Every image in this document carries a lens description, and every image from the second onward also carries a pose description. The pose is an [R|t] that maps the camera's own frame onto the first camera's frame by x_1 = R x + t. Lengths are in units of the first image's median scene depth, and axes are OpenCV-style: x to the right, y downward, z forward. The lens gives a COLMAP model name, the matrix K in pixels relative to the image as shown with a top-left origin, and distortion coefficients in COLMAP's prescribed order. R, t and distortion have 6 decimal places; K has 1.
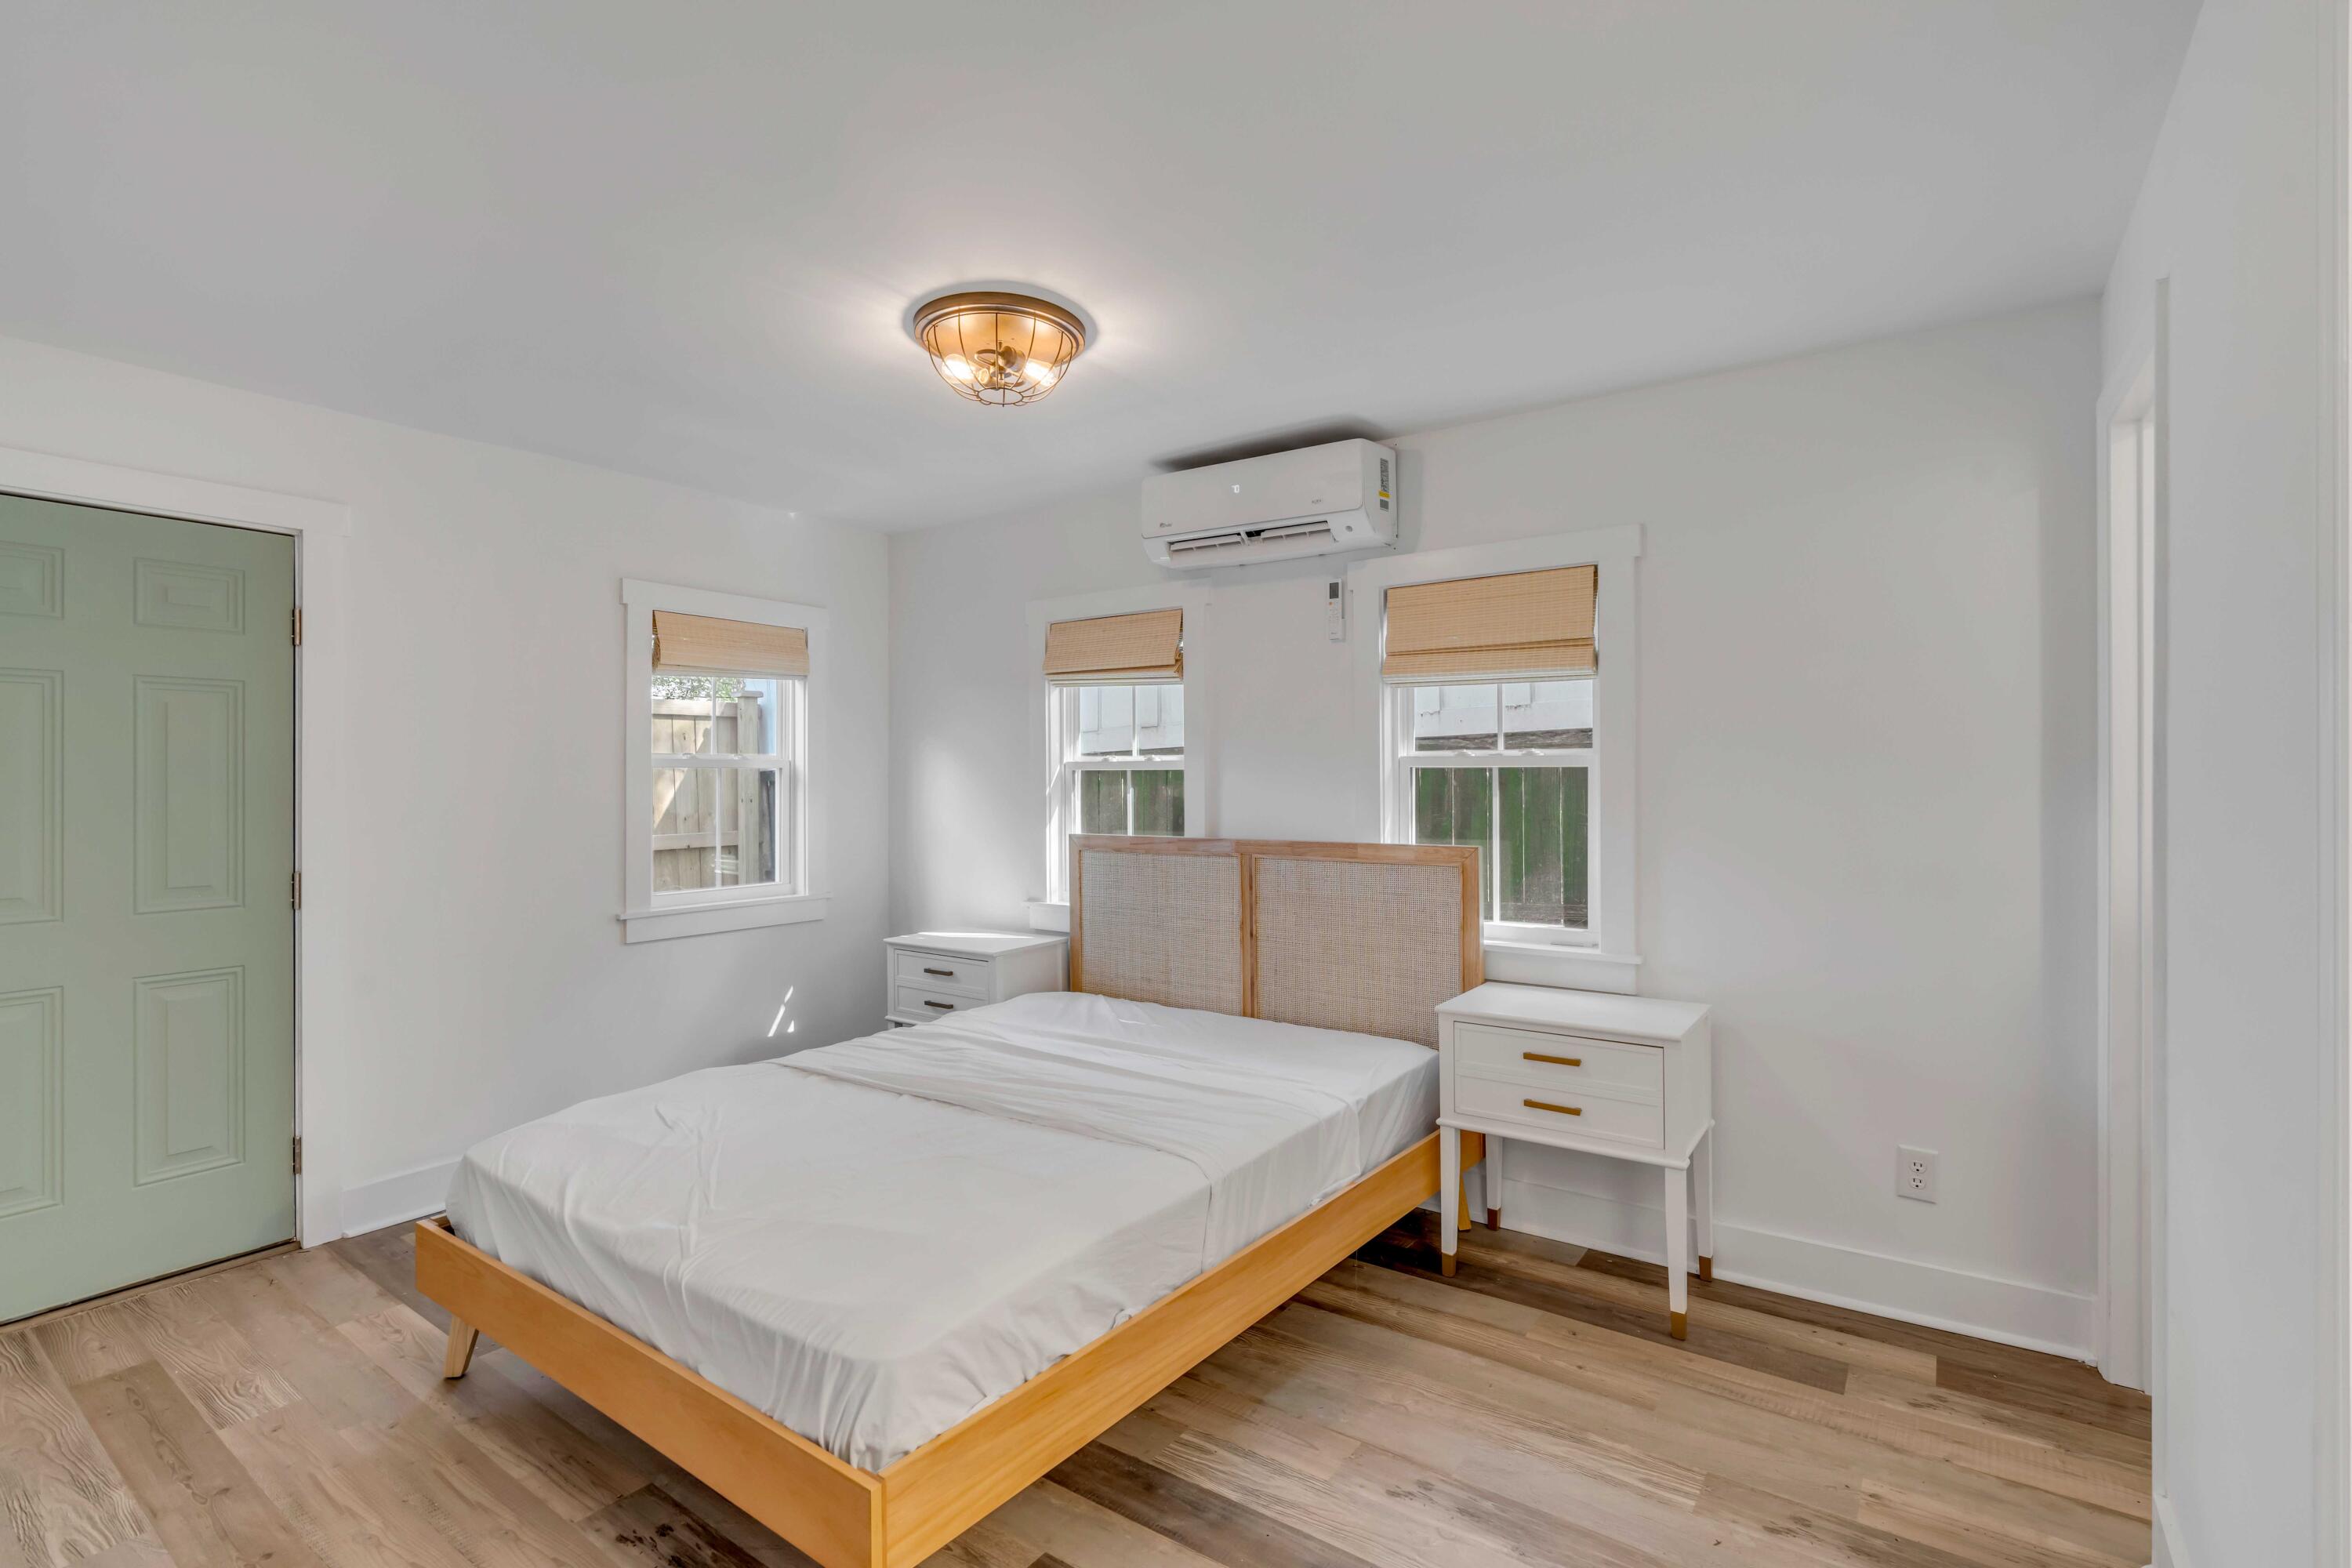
lens RADIAL K [[1034.1, 0, 1231.6], [0, 1034.1, 787.3], [0, 0, 1]] dist [0.001498, 0.000034]
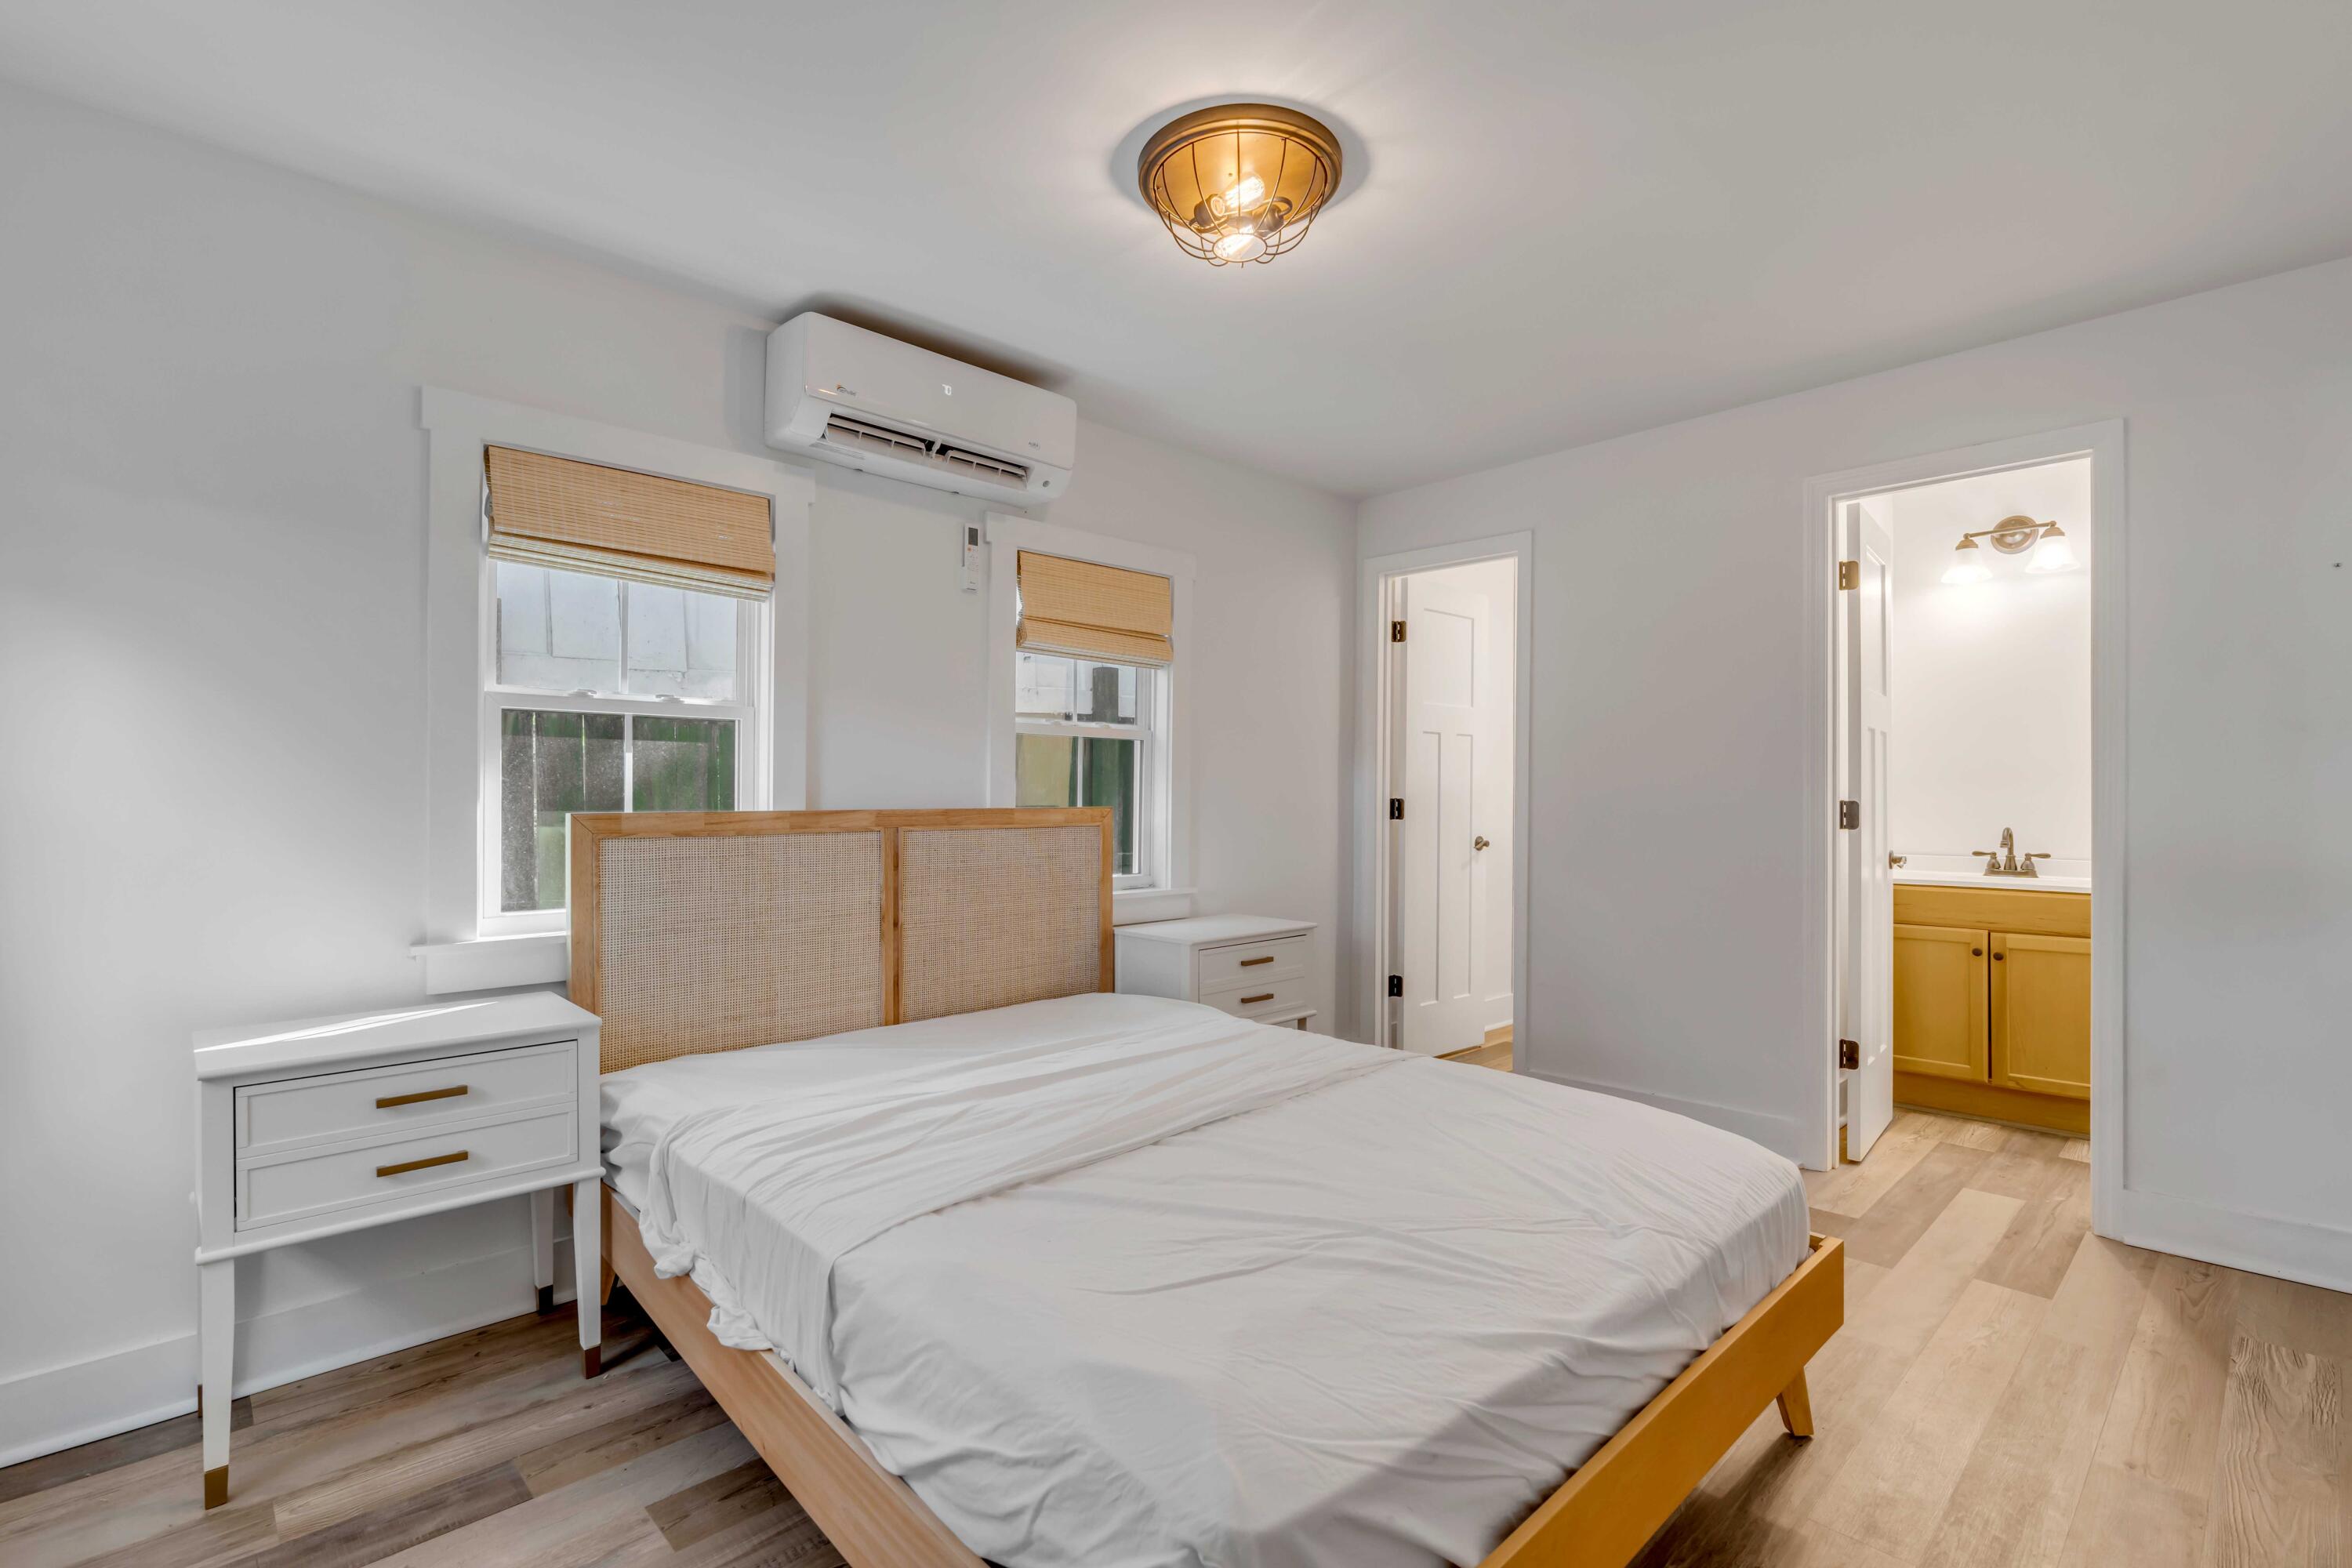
lens RADIAL K [[1034.1, 0, 1231.6], [0, 1034.1, 787.3], [0, 0, 1]] dist [0.001498, 0.000034]
pose [[0.216806, -0.001348, 0.976214, -0.733419], [-0.006552, 0.999975, 0.002836, 0.028772], [-0.976193, -0.007011, 0.216792, 0.560743]]
